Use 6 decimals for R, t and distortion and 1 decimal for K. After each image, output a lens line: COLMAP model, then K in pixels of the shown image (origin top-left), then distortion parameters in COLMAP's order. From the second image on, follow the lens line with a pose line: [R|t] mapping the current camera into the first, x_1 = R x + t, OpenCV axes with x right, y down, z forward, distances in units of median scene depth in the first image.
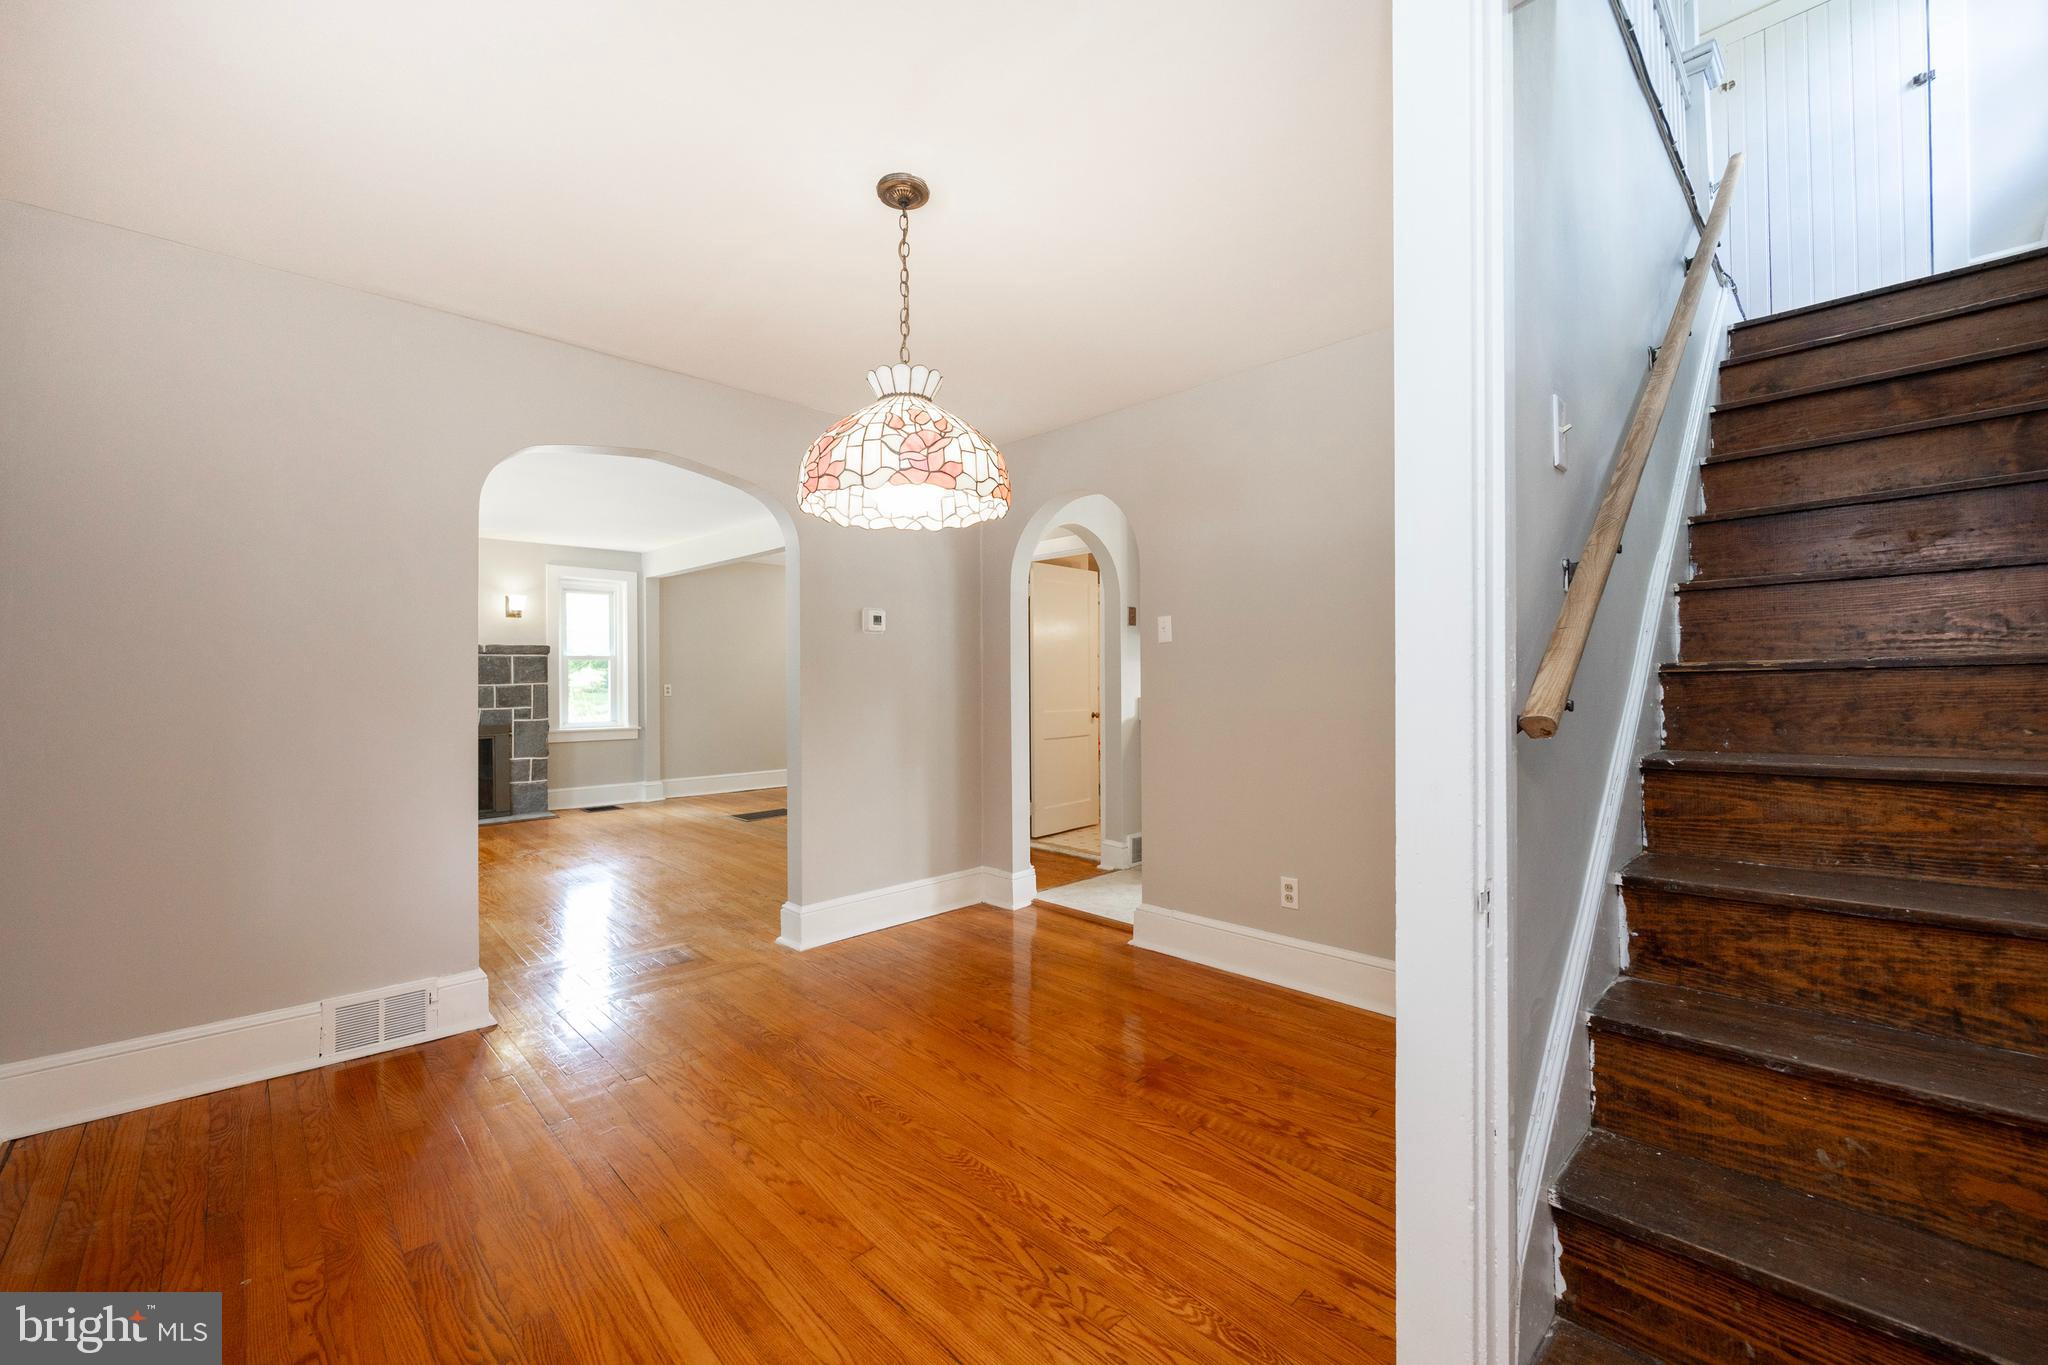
lens RADIAL K [[828.8, 0, 1025.4], [0, 828.8, 679.9], [0, 0, 1]] dist [0.000261, 0.000040]
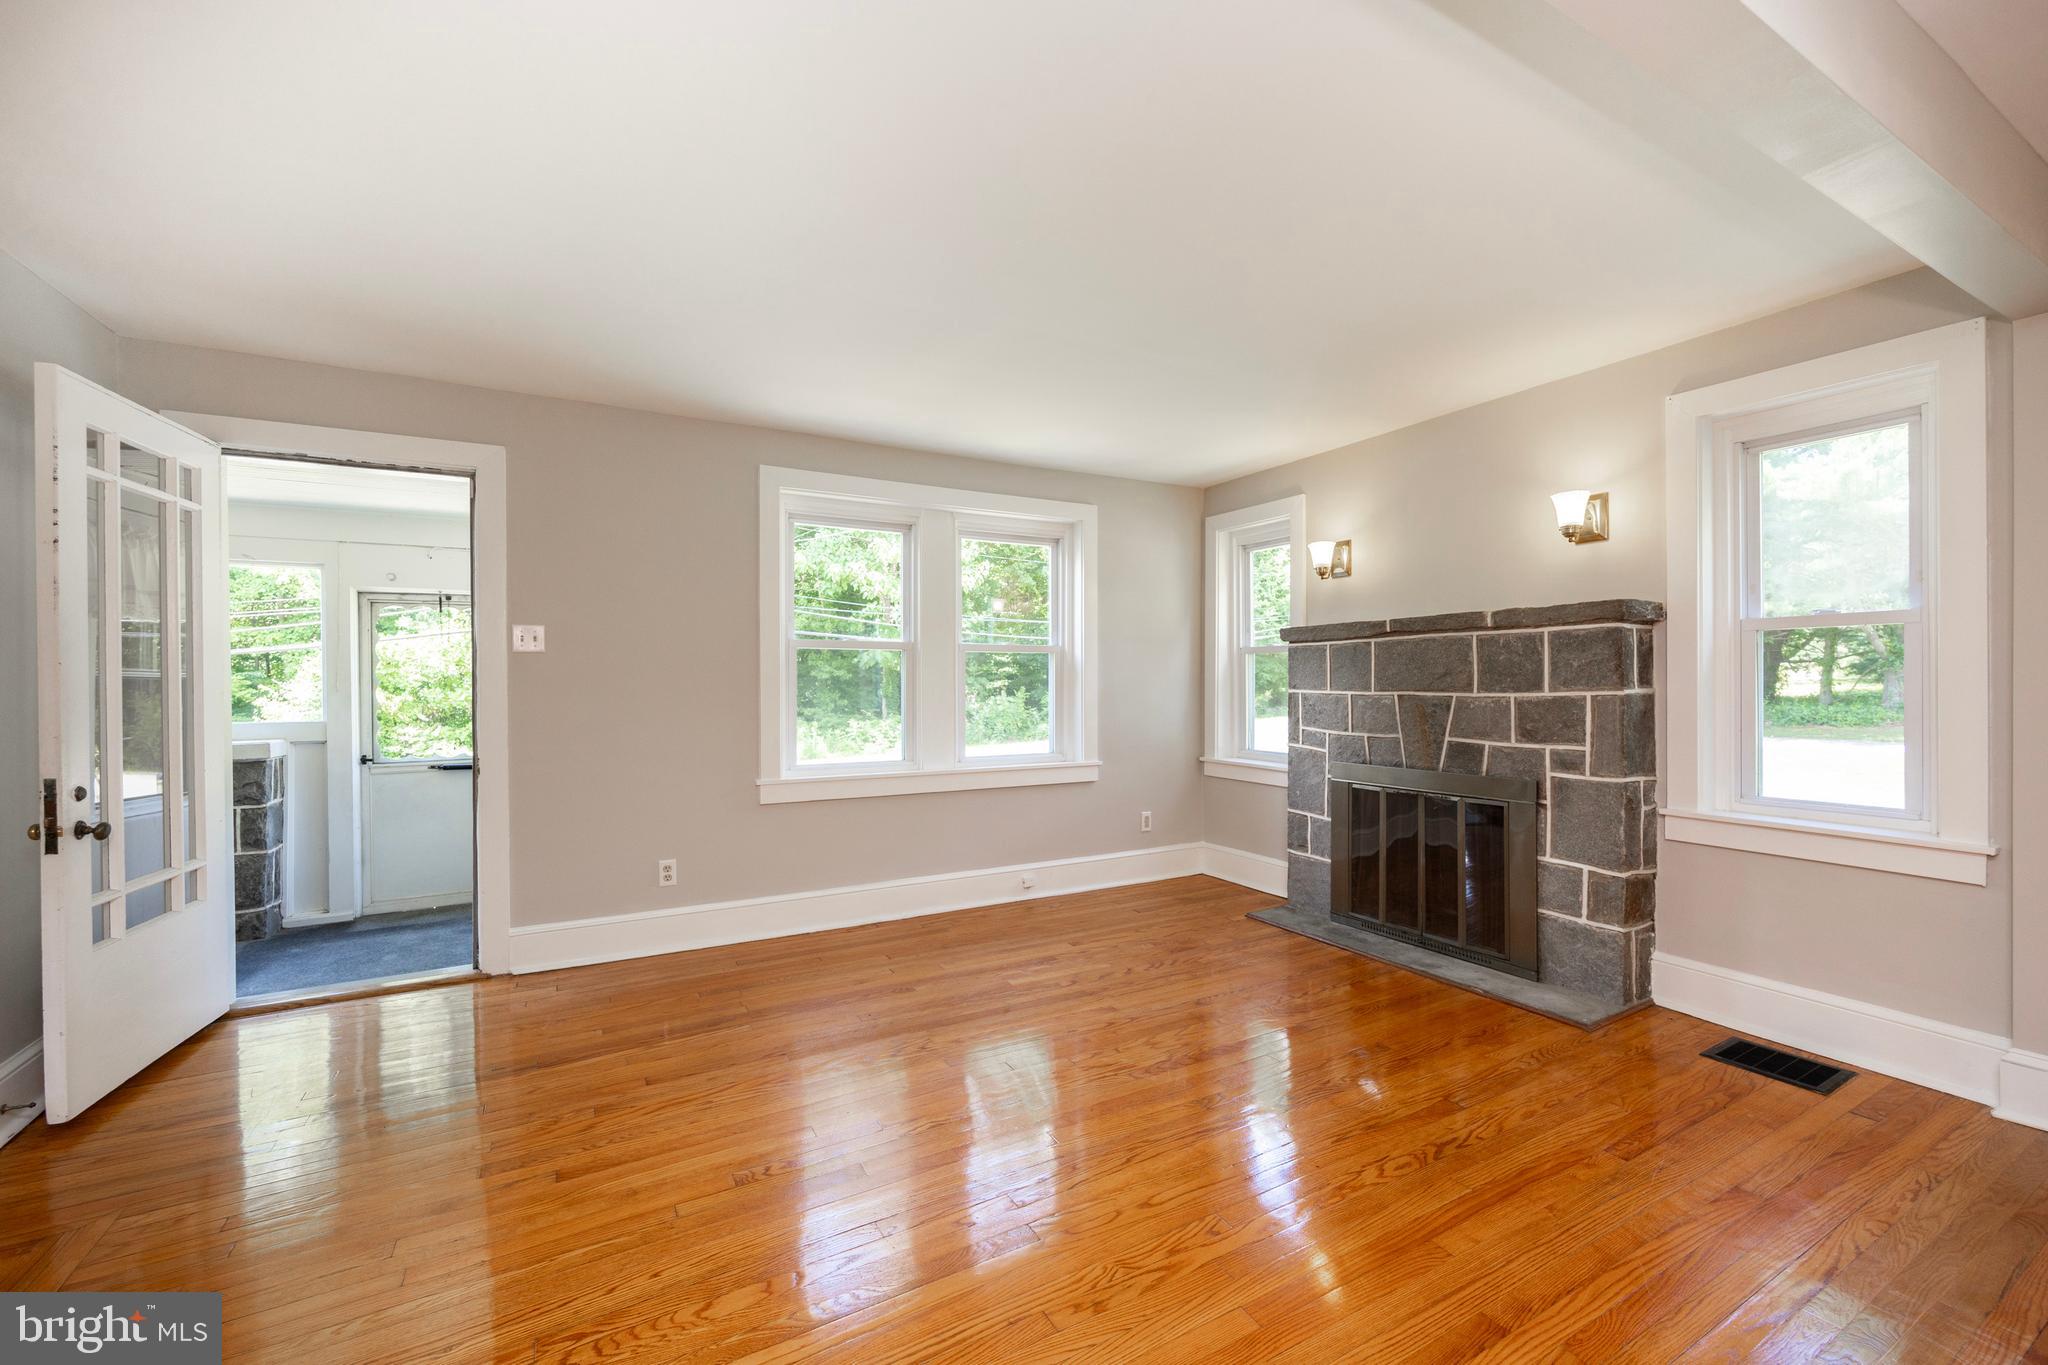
lens RADIAL K [[828.8, 0, 1025.4], [0, 828.8, 679.9], [0, 0, 1]] dist [0.000261, 0.000040]
pose [[-0.255202, 0.007604, -0.966858, -0.111266], [0.011692, 0.999920, 0.004778, -0.007399], [0.966817, -0.010085, -0.255270, 0.831975]]
